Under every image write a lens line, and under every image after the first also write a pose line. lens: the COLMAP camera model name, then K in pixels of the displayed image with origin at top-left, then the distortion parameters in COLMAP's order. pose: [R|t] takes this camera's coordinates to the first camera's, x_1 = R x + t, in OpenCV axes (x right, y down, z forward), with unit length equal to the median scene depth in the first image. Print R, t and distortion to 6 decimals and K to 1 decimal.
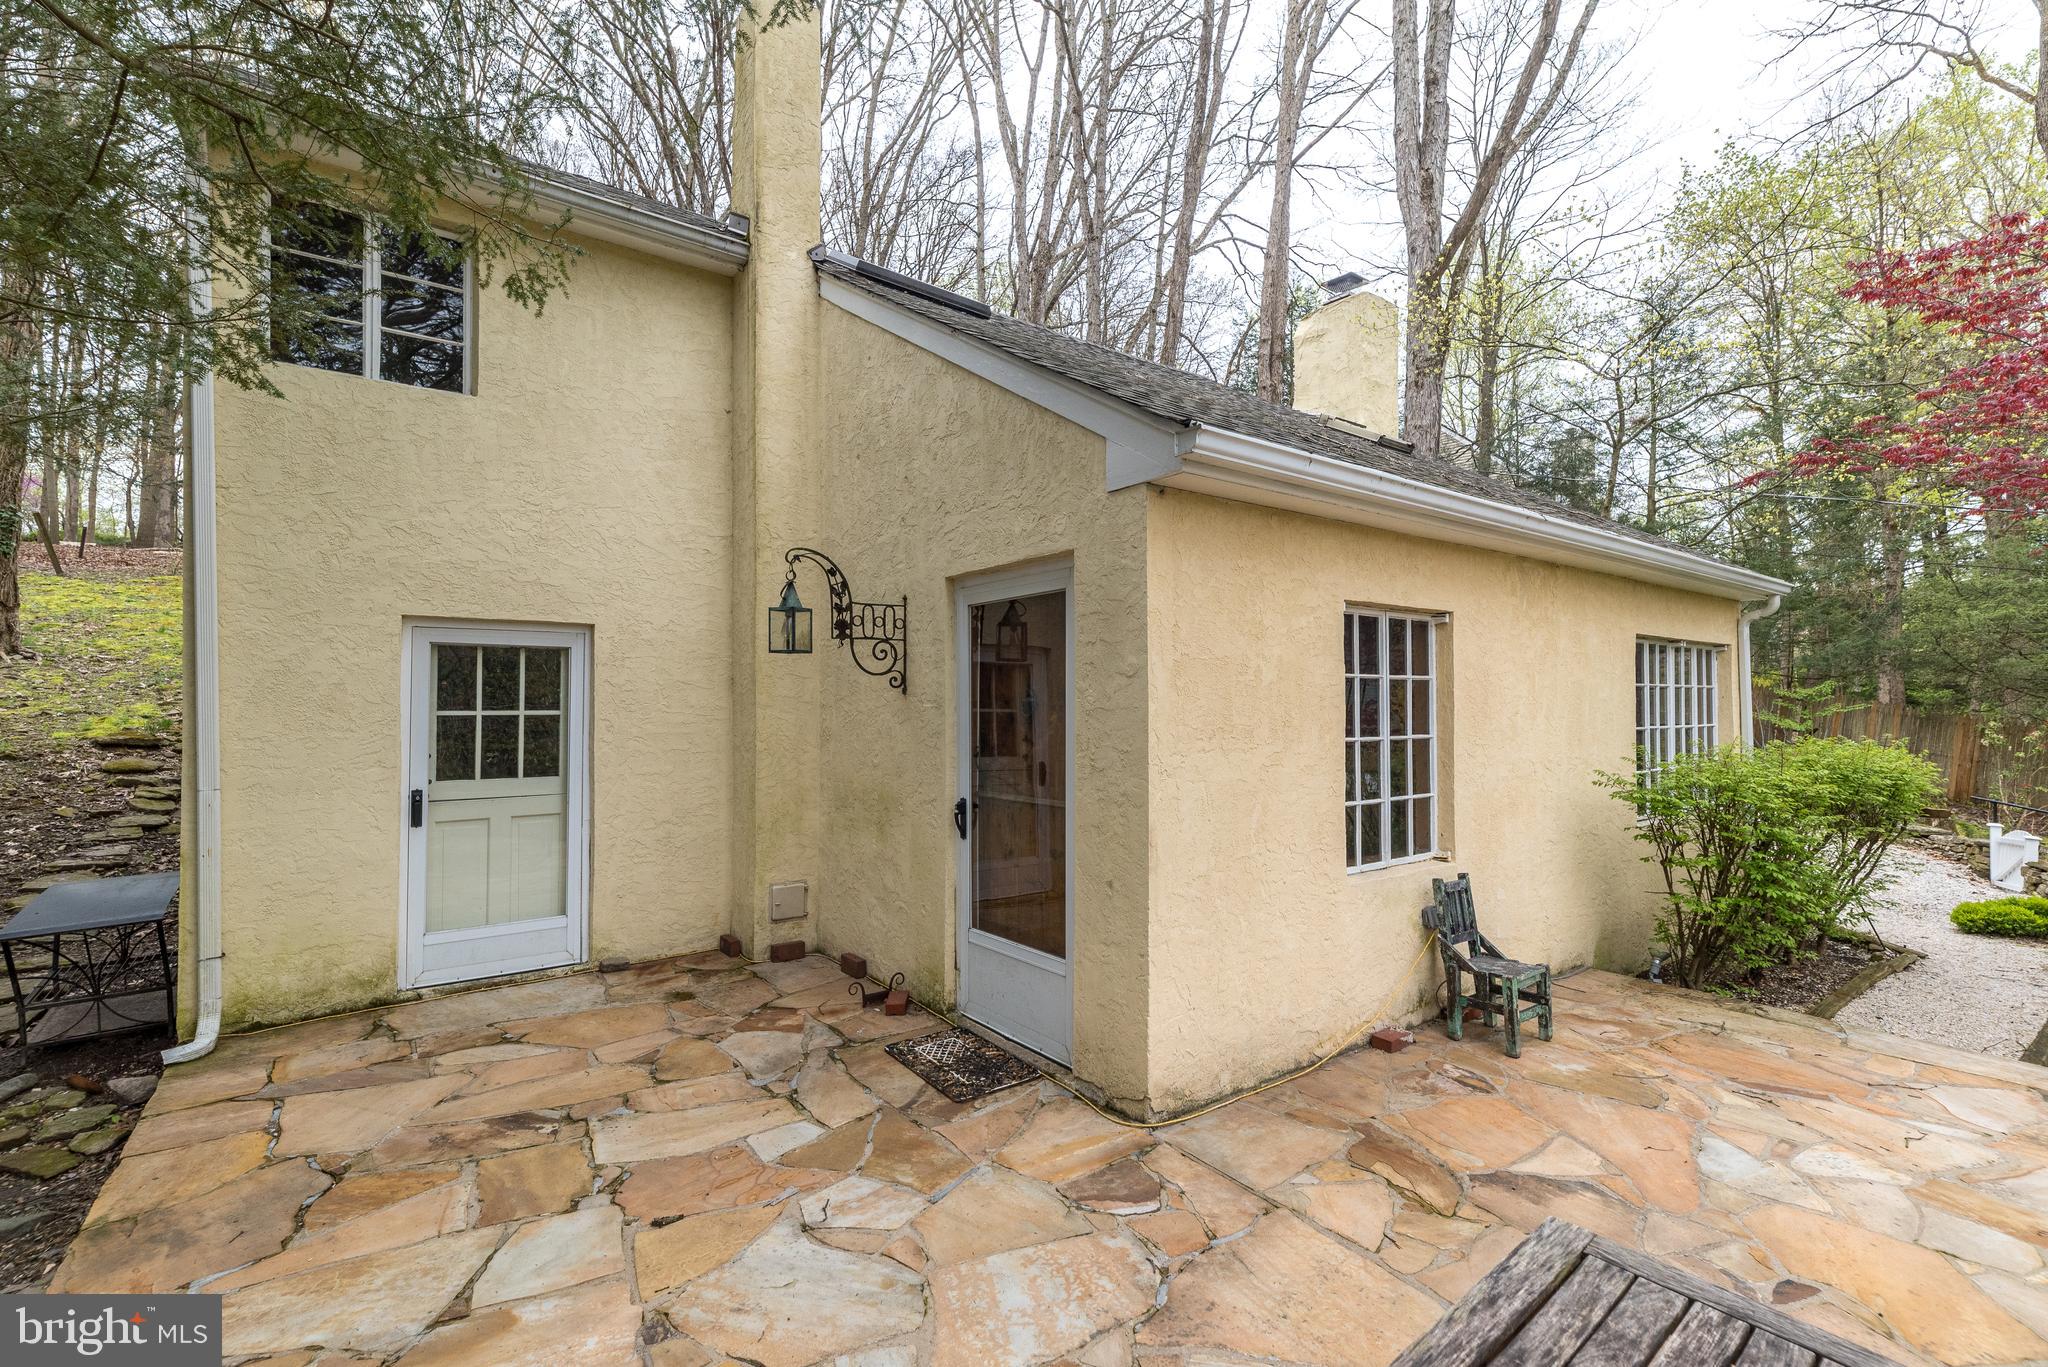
lens RADIAL K [[894.2, 0, 1025.8], [0, 894.2, 687.6], [0, 0, 1]] dist [0.008450, -0.000036]
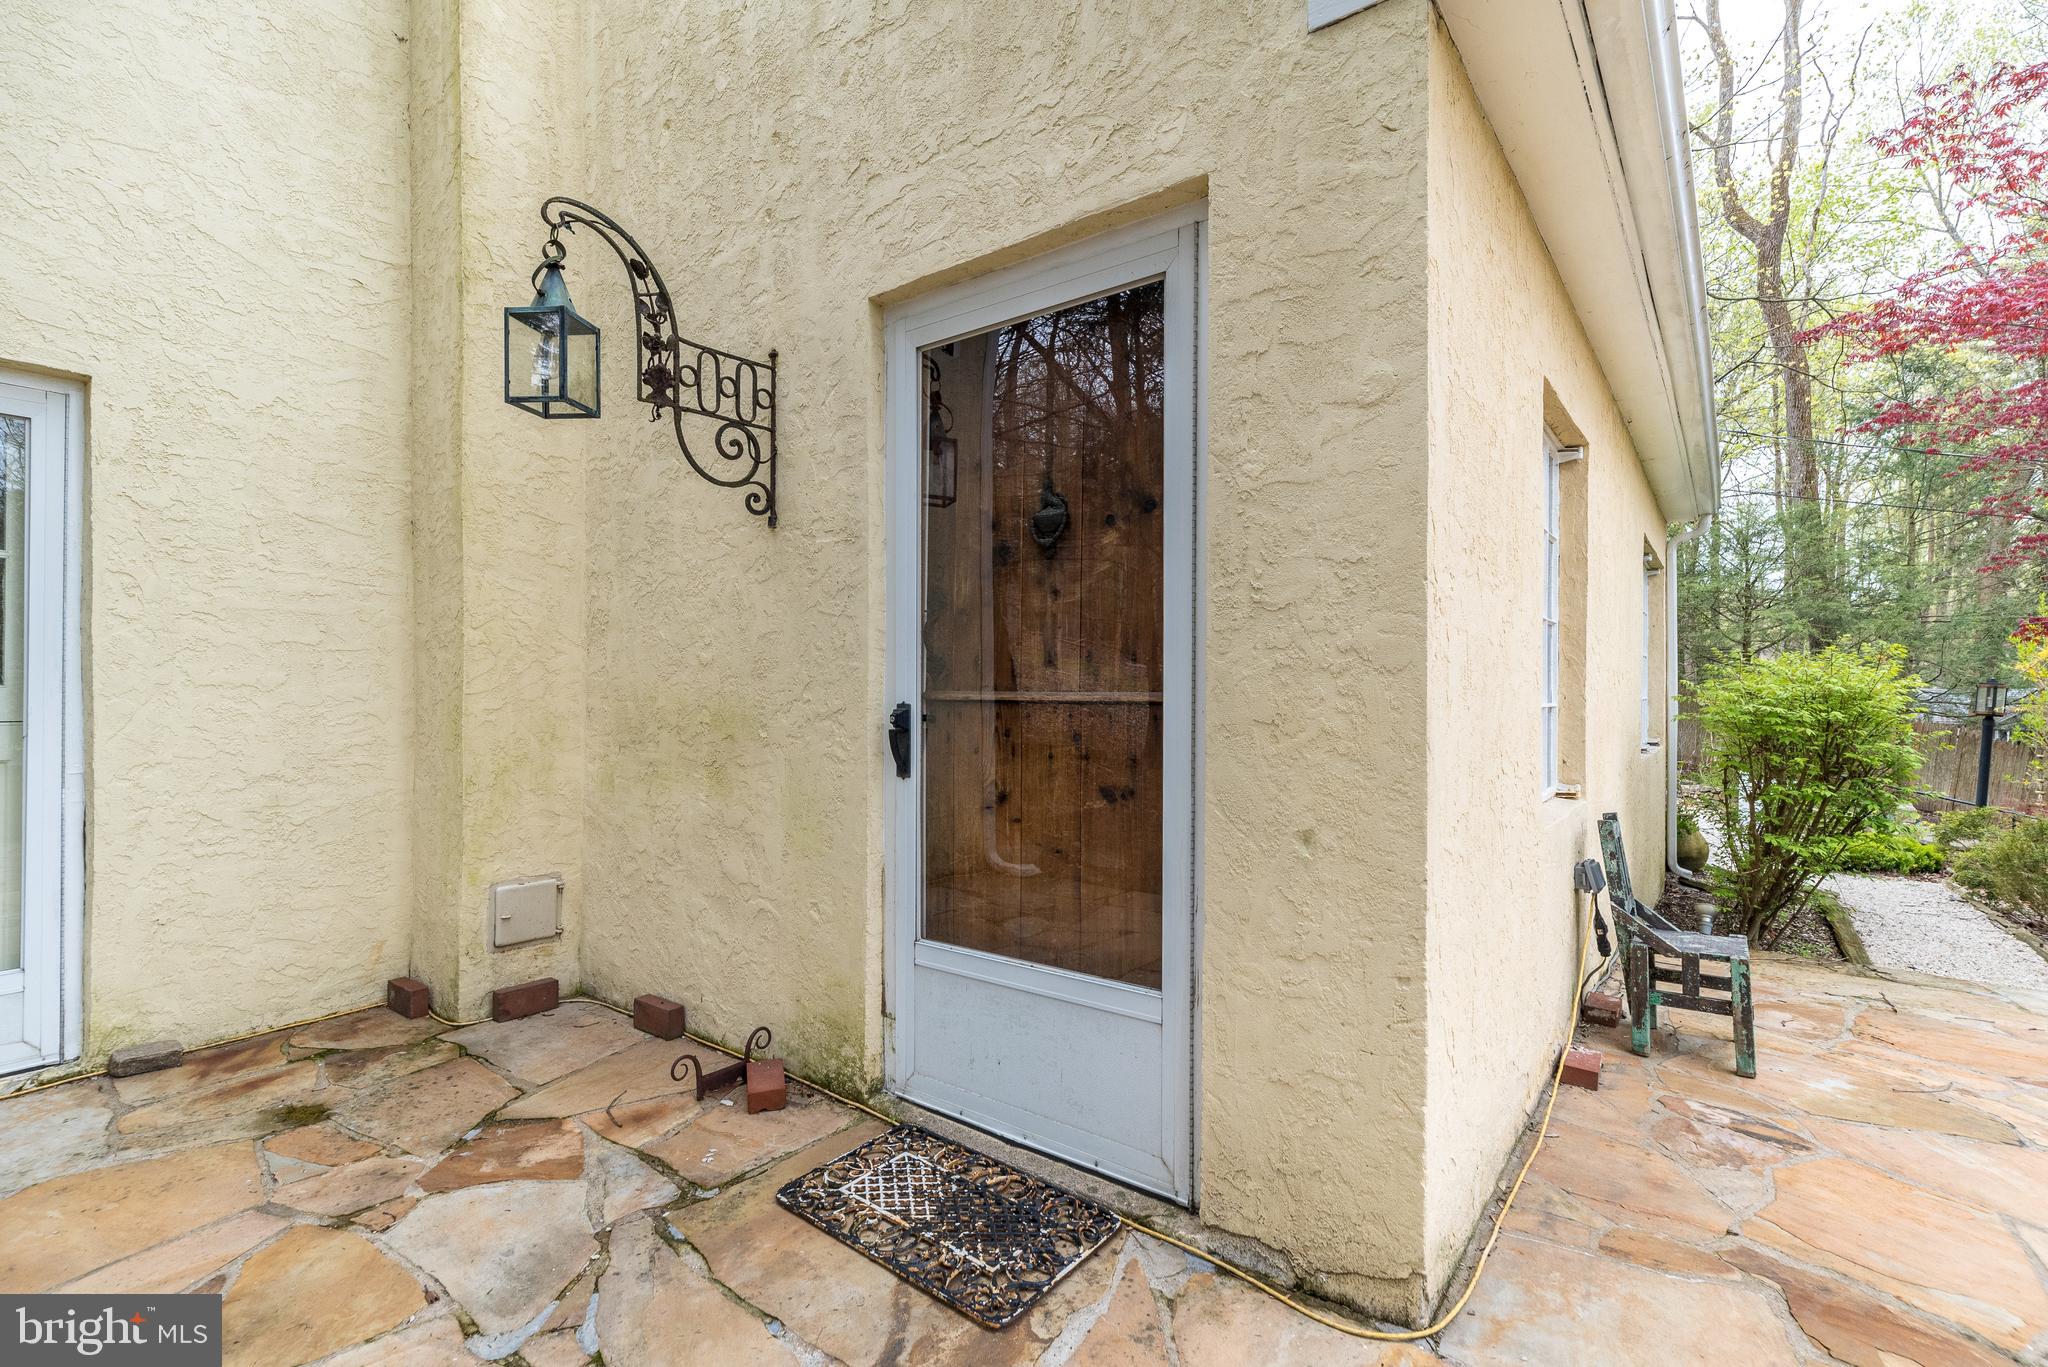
lens RADIAL K [[918.5, 0, 1025.1], [0, 918.5, 687.4], [0, 0, 1]] dist [0.010254, -0.000553]
pose [[0.961658, 0.005834, 0.274191, -0.148036], [-0.011106, 0.999782, 0.017679, 0.099762], [-0.274028, -0.020046, 0.961513, 0.427268]]
